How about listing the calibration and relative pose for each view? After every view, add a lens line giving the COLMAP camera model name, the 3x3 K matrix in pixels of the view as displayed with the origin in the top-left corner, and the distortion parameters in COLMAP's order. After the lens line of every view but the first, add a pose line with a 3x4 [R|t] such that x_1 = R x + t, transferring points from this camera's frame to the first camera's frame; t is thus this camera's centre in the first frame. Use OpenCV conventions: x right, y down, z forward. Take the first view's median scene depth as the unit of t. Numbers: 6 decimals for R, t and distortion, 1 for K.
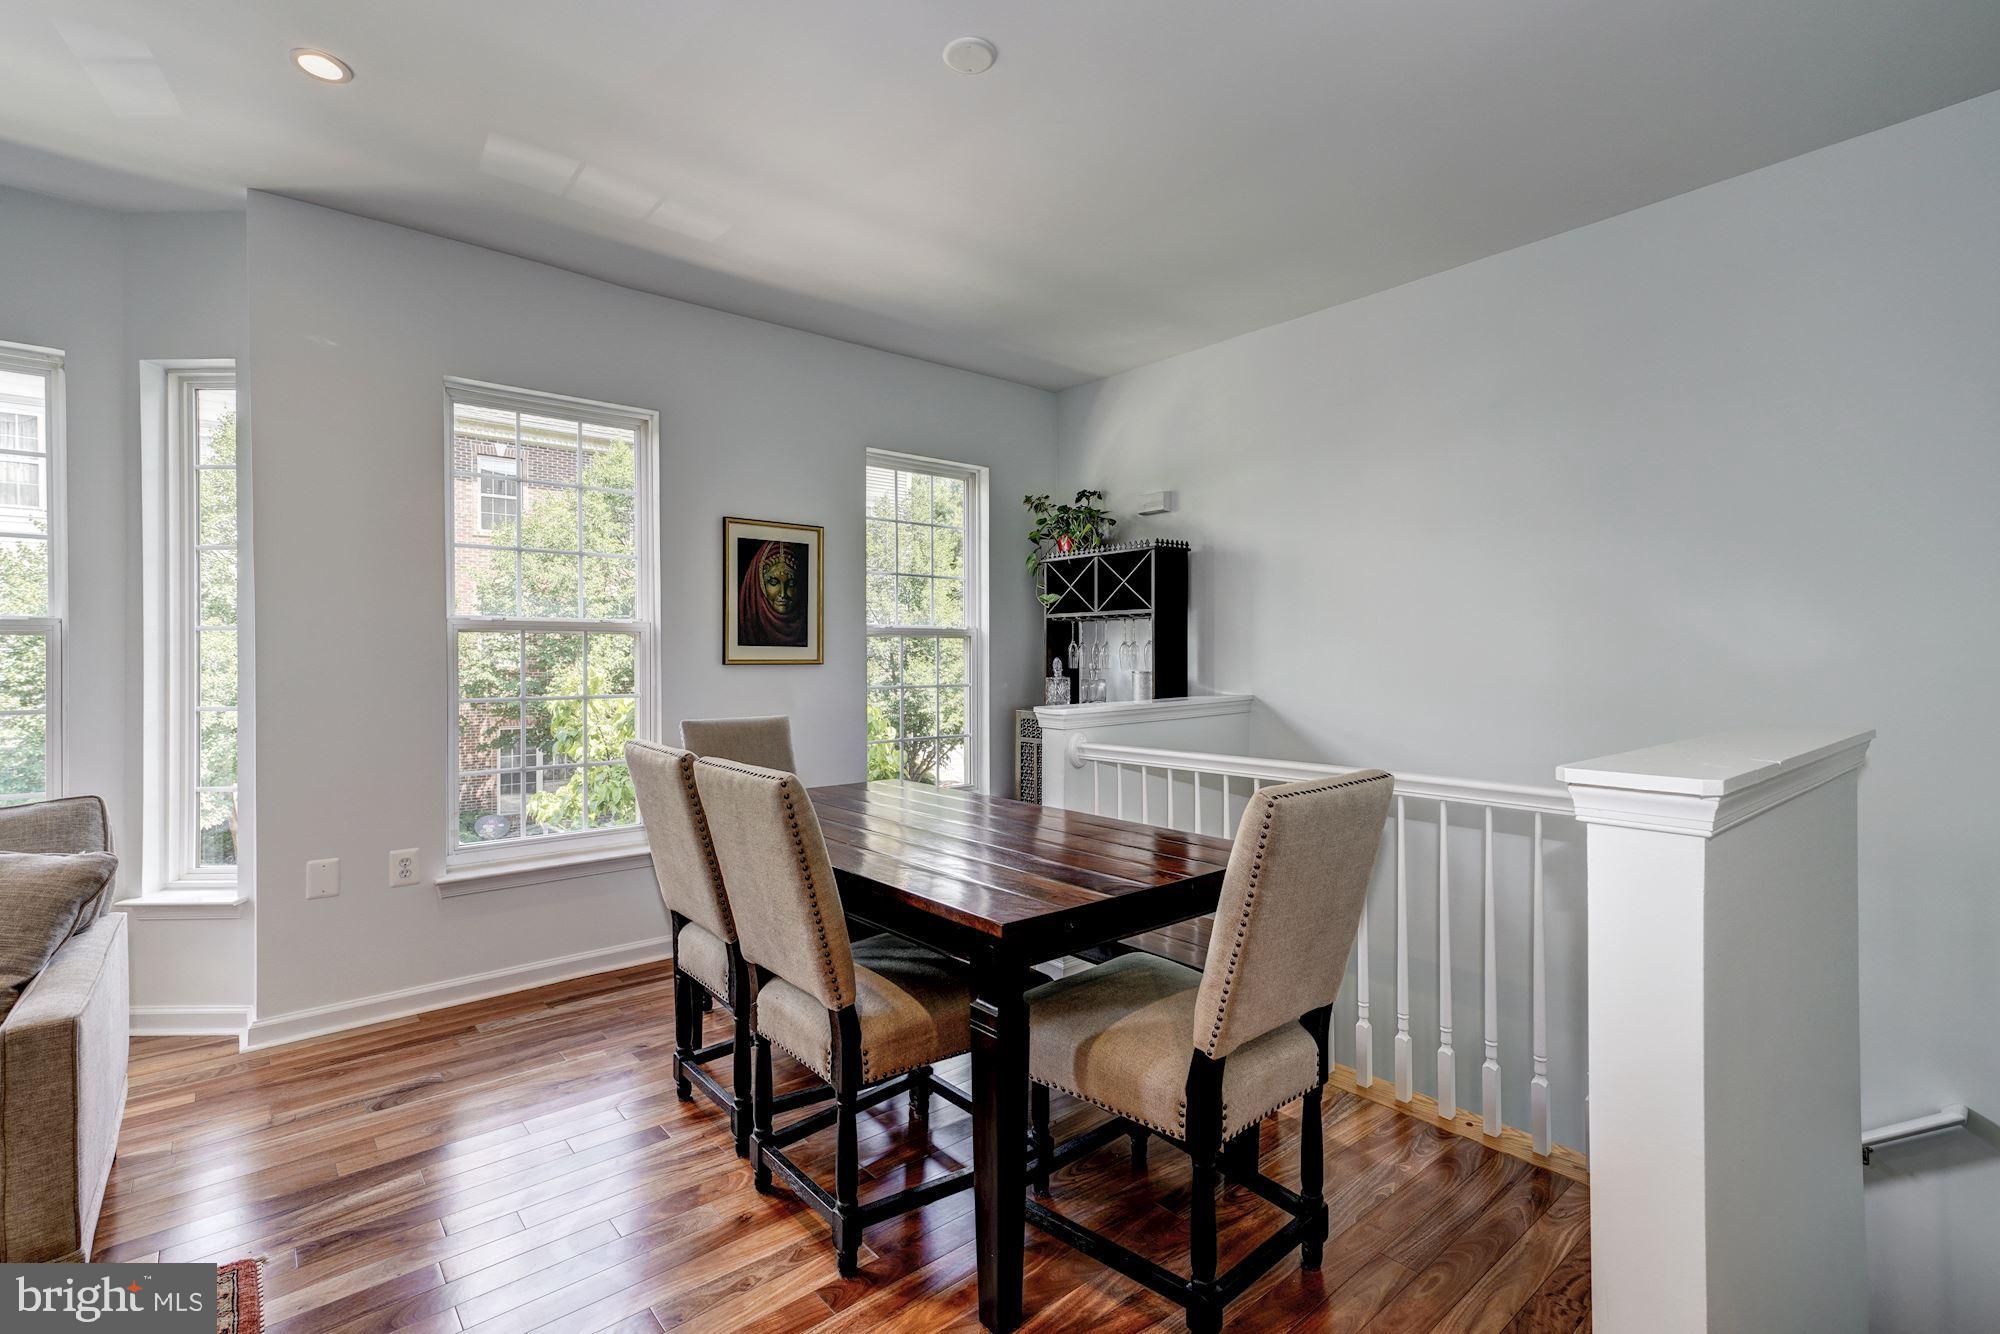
lens RADIAL K [[909.2, 0, 1001.8], [0, 909.2, 664.5], [0, 0, 1]] dist [0.024779, 0.001079]
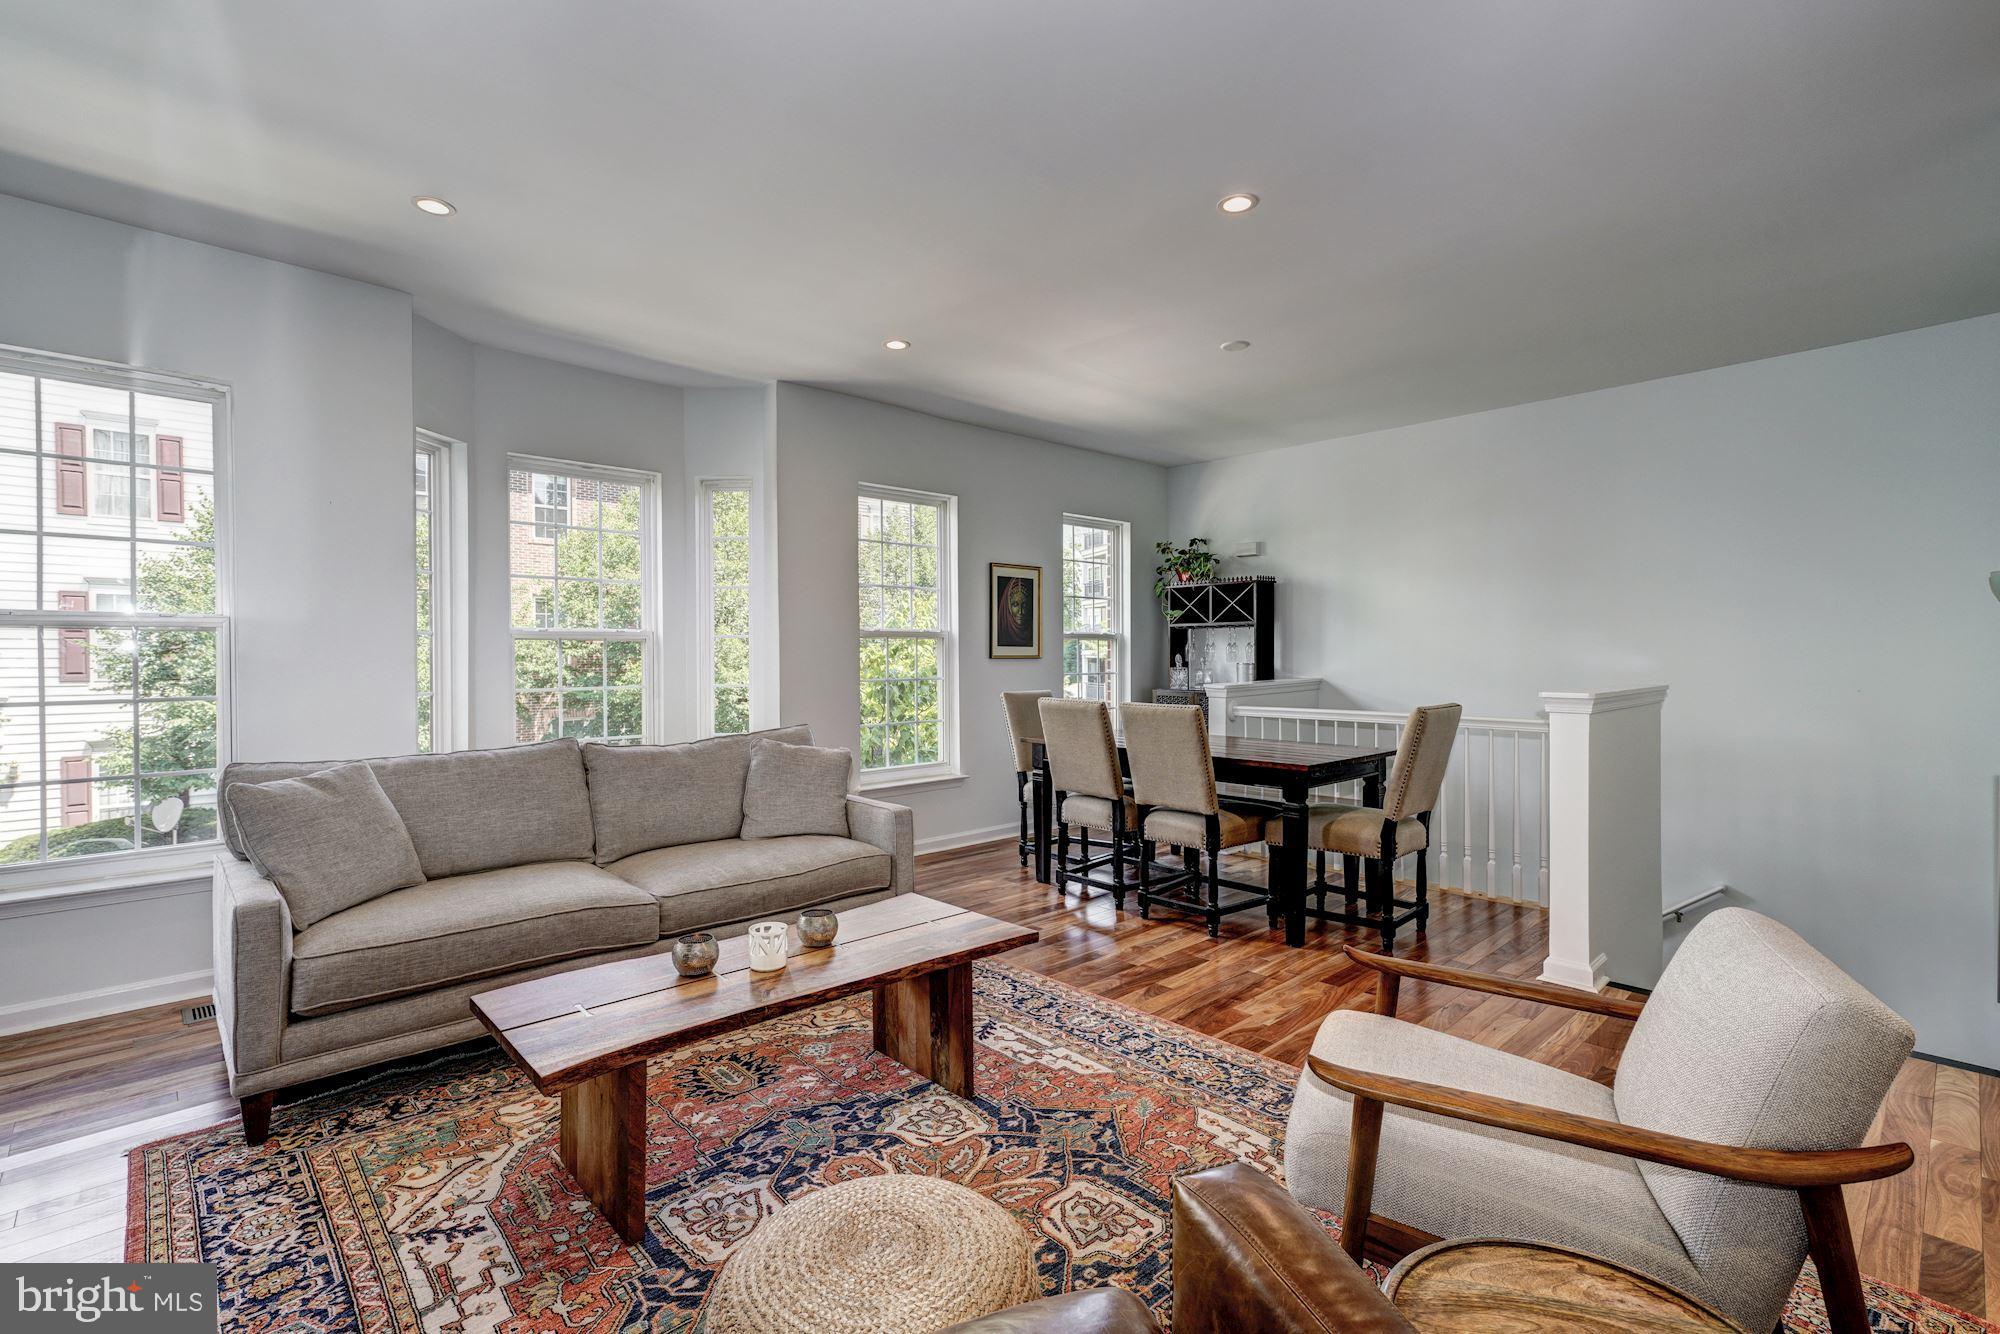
lens RADIAL K [[909.2, 0, 1006.8], [0, 909.2, 664.8], [0, 0, 1]] dist [0.024779, 0.001079]
pose [[0.997809, -0.002973, 0.066091, -0.357545], [0.002779, 0.999992, 0.003027, 0.005442], [-0.066099, -0.002837, 0.997809, -0.501464]]
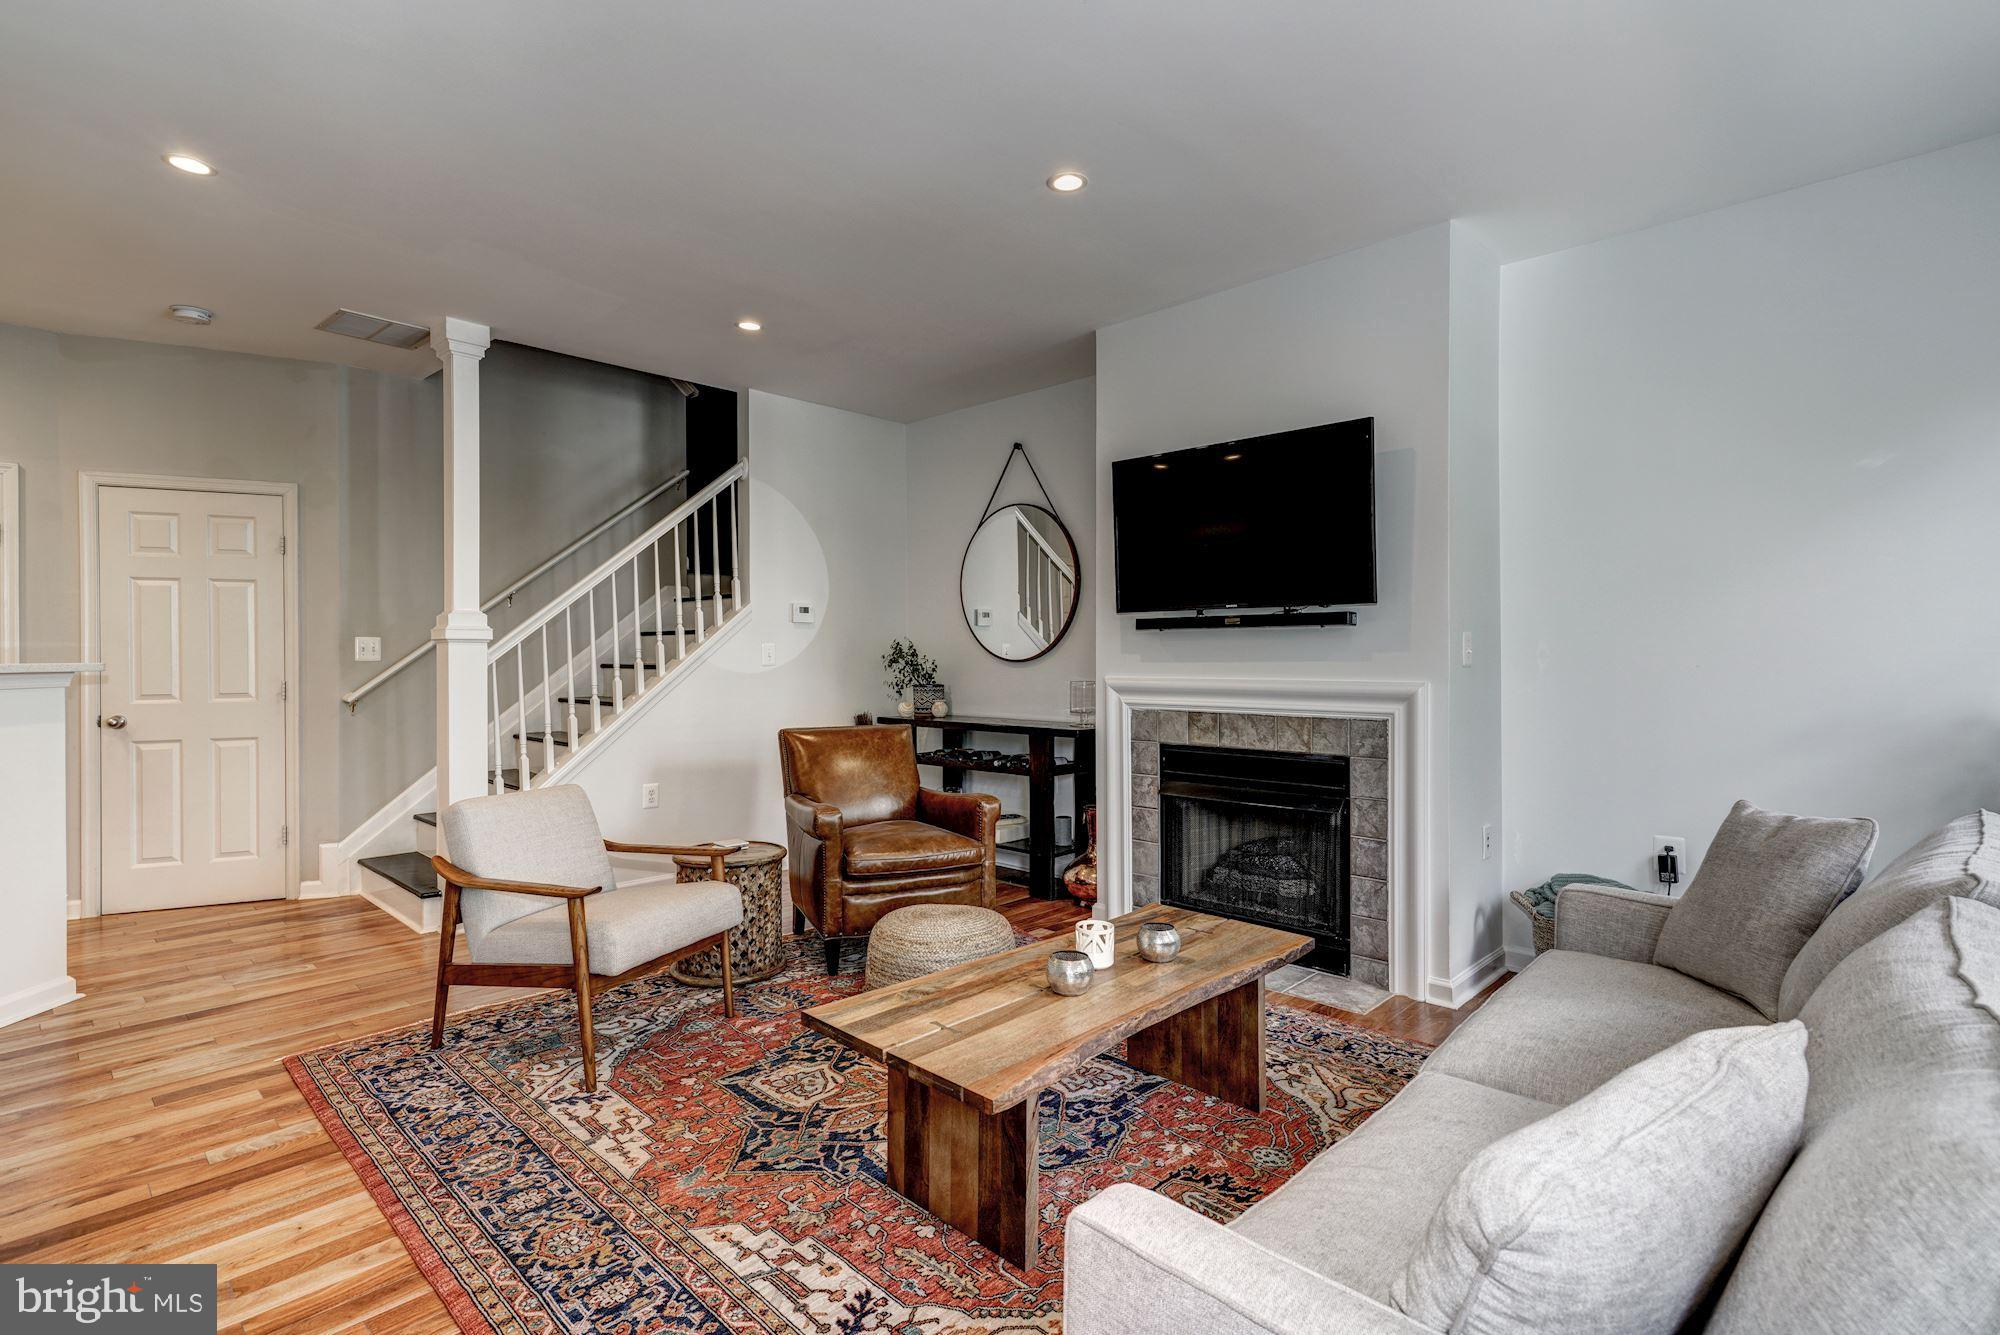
lens RADIAL K [[940.8, 0, 1003.9], [0, 940.8, 662.2], [0, 0, 1]] dist [0.009614, 0.003733]
pose [[-0.993411, 0.004113, -0.114534, -0.345393], [0.002870, 0.999935, 0.011012, -0.001119], [0.114572, 0.010611, -0.993358, 0.642984]]
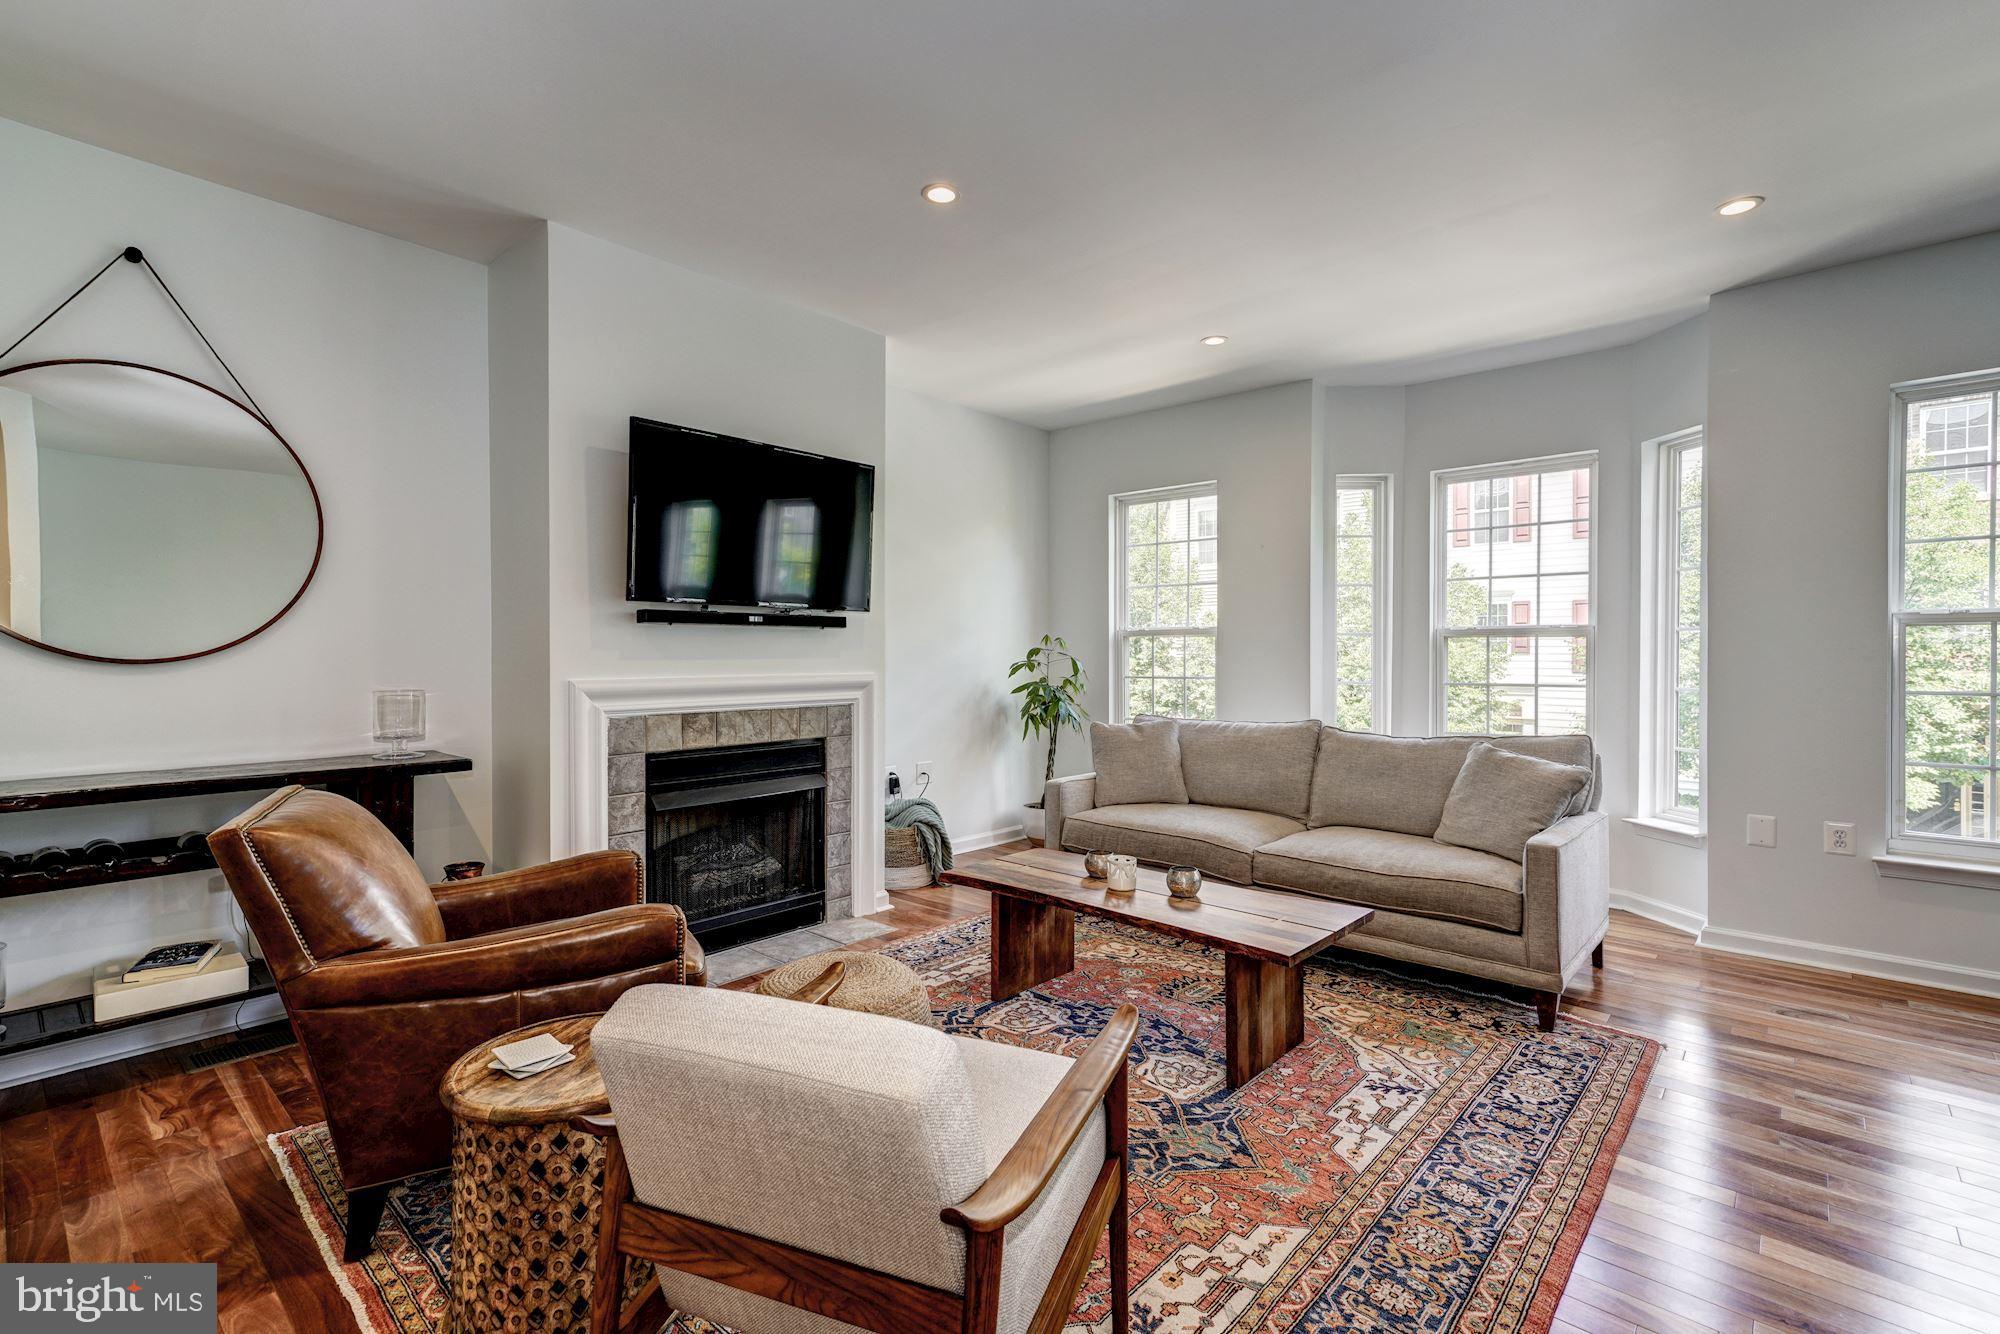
lens RADIAL K [[909.2, 0, 972.4], [0, 909.2, 661.2], [0, 0, 1]] dist [0.024779, 0.001079]
pose [[0.134433, 0.011790, -0.990853, 0.250573], [-0.006546, 0.999918, 0.011010, 0.000214], [0.990901, 0.005006, 0.134499, -0.150244]]
